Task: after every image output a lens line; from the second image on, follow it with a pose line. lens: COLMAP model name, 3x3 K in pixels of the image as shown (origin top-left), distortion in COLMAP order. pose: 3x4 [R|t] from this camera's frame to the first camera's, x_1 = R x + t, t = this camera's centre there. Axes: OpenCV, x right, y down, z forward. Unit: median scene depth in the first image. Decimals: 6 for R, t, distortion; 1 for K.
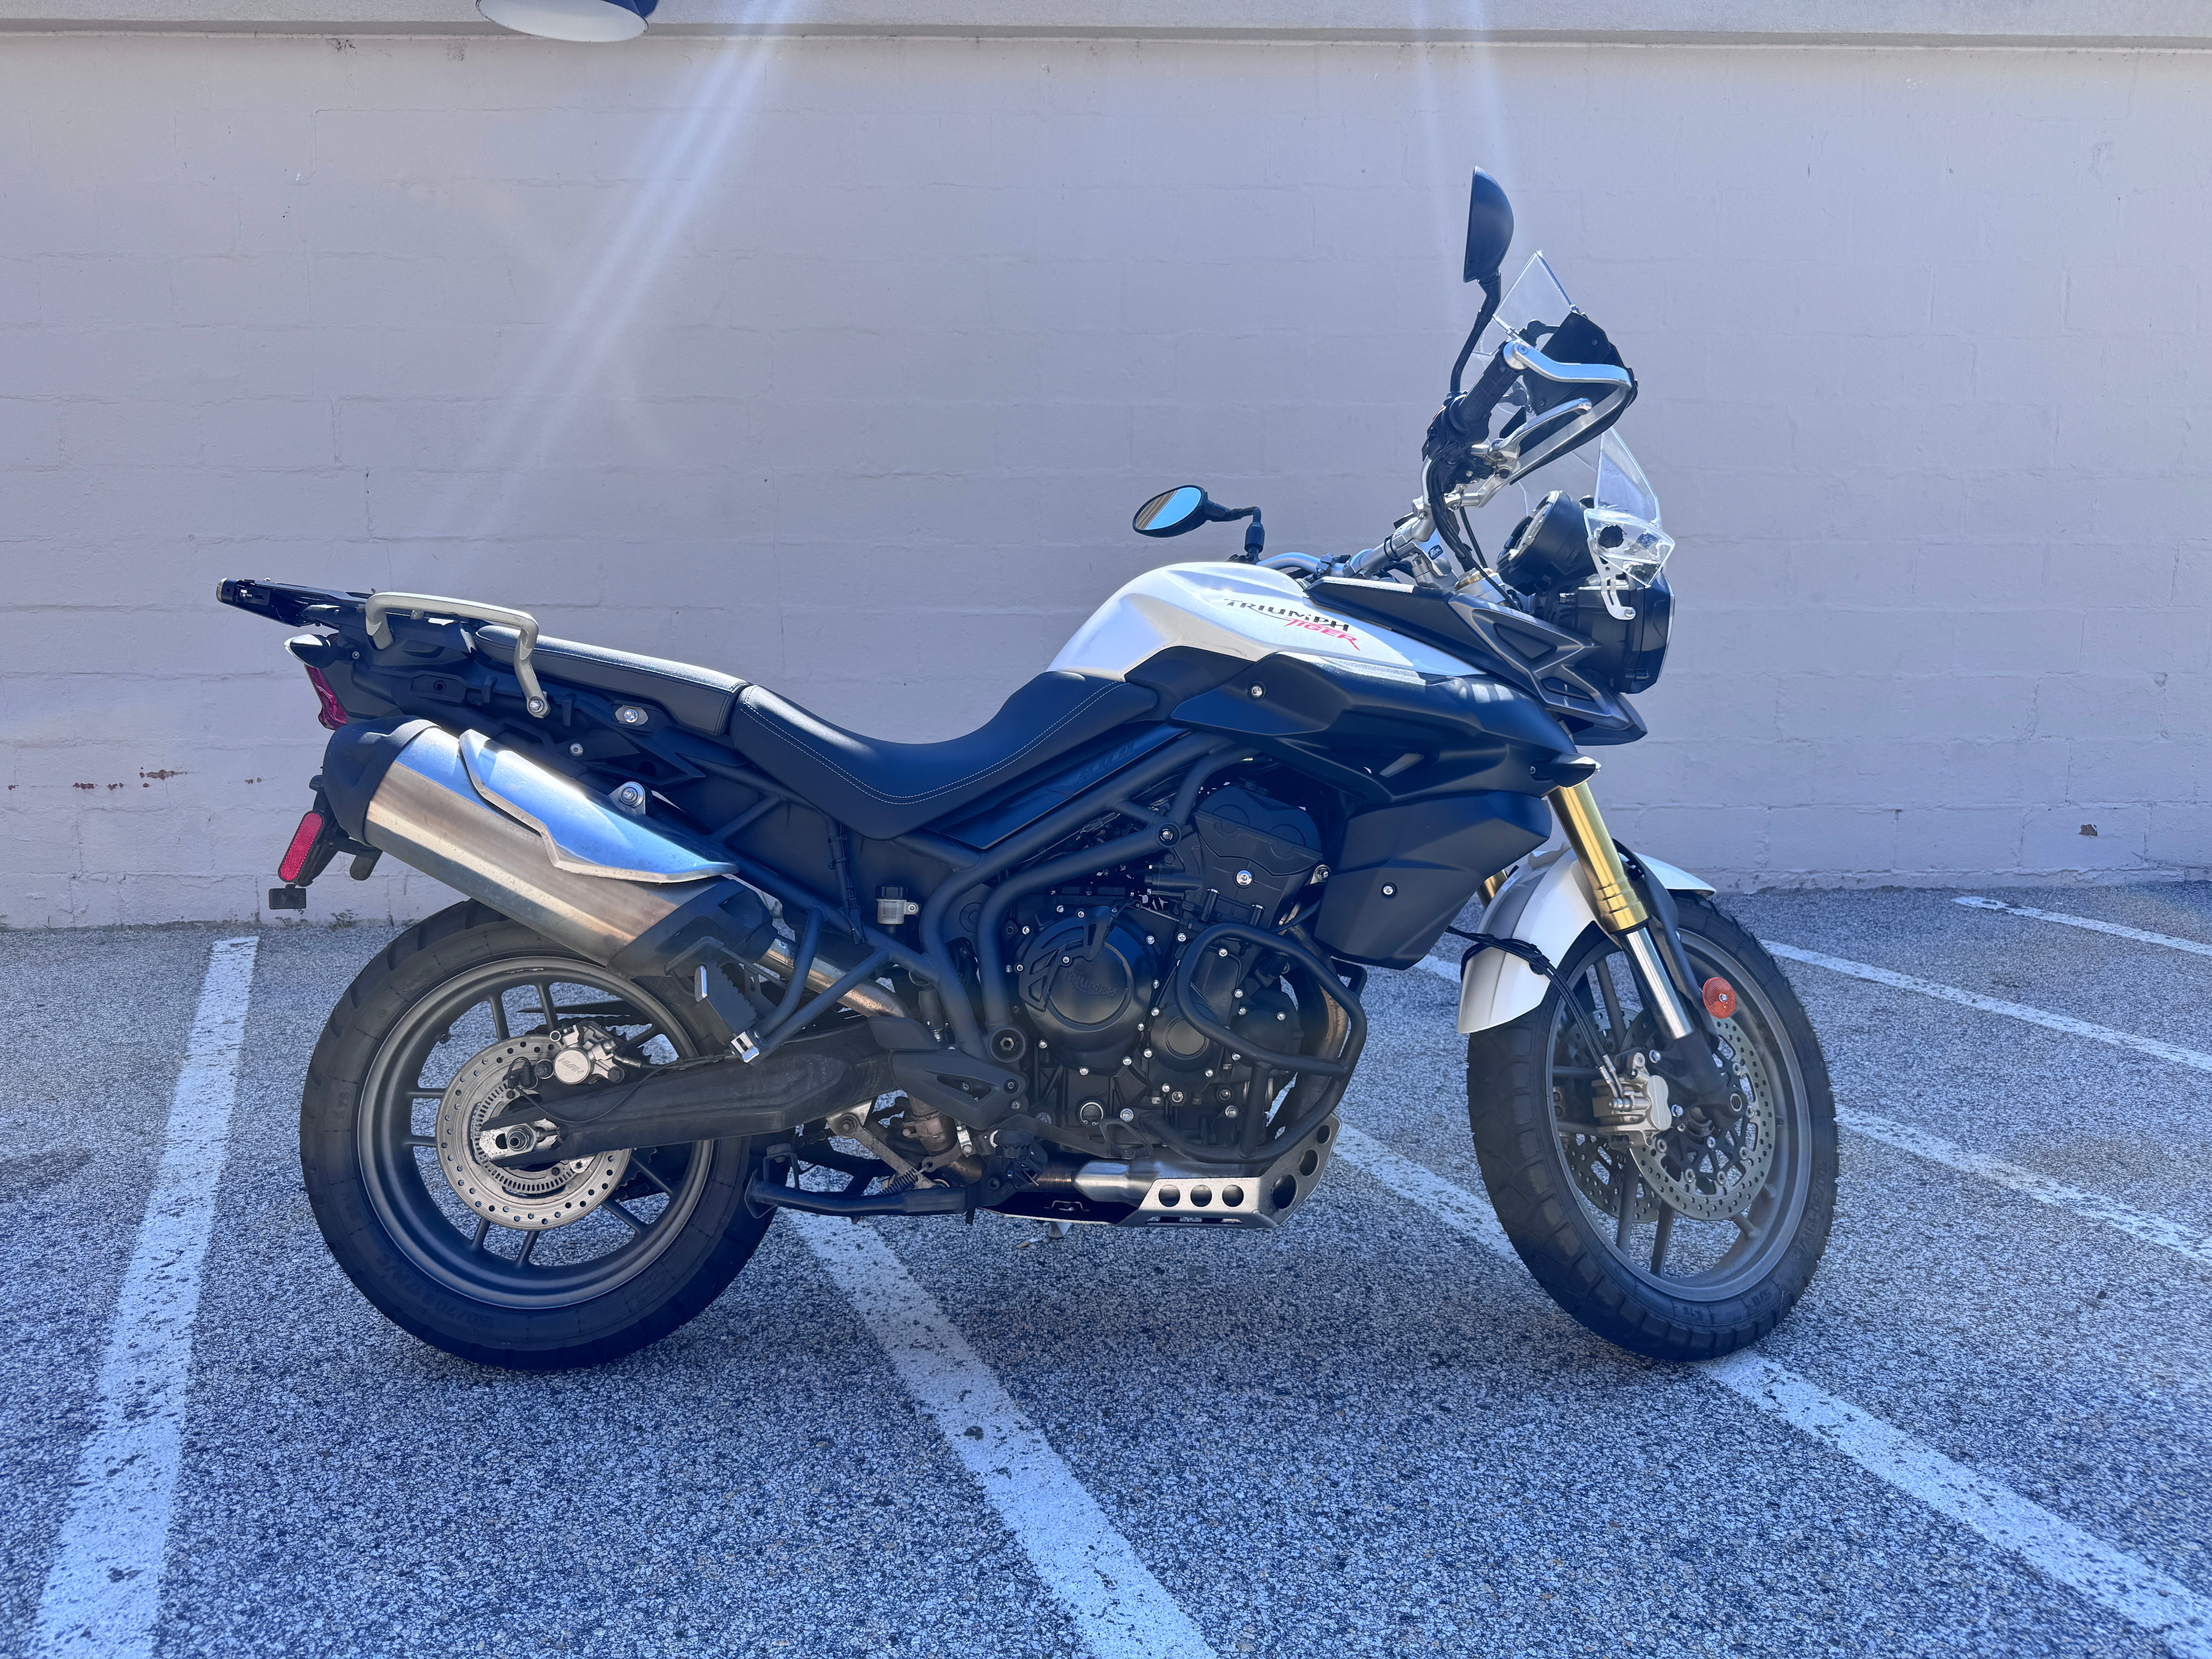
lens RADIAL K [[1558.6, 0, 1106.0], [0, 1558.6, 829.5], [0, 0, 1]] dist [-0.002905, -0.002664]
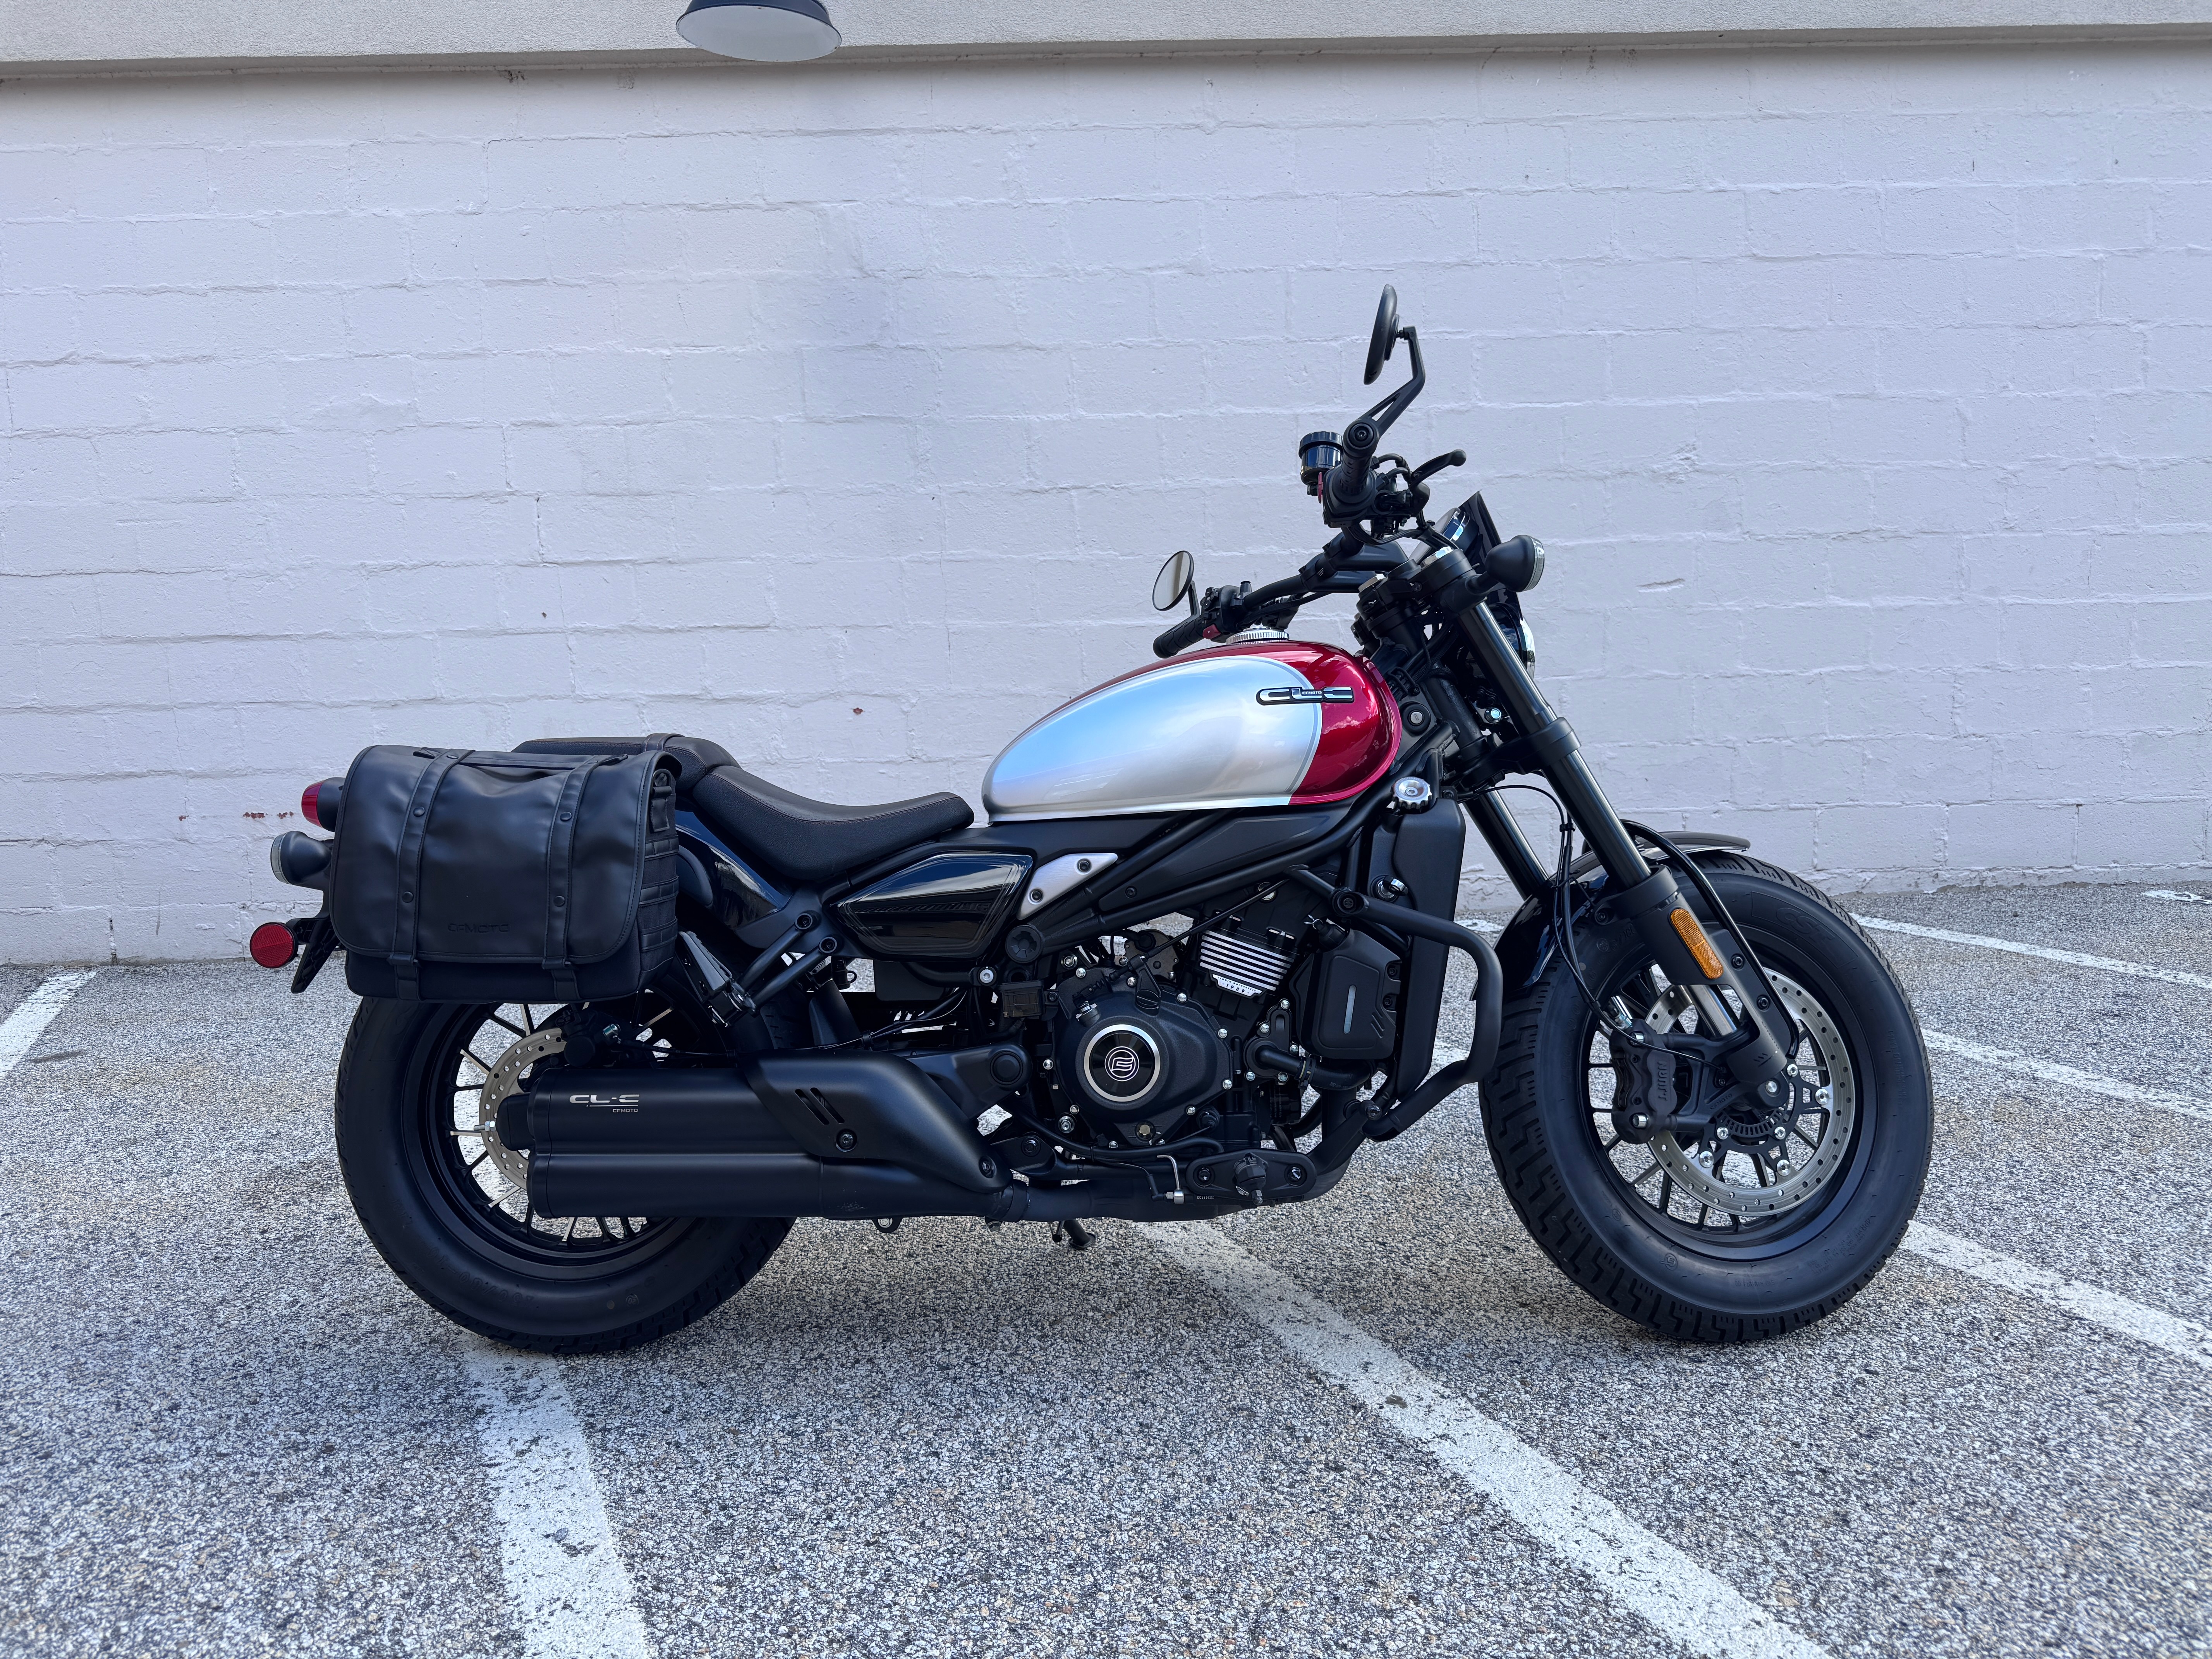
lens RADIAL K [[1548.2, 0, 1100.5], [0, 1548.2, 838.2], [0, 0, 1]] dist [0.002549, -0.005869]
pose [[0.999744, -0.019006, -0.012245, -0.270455], [0.018655, 0.999429, -0.028179, 0.067230], [0.012774, 0.027943, 0.999528, 0.029971]]
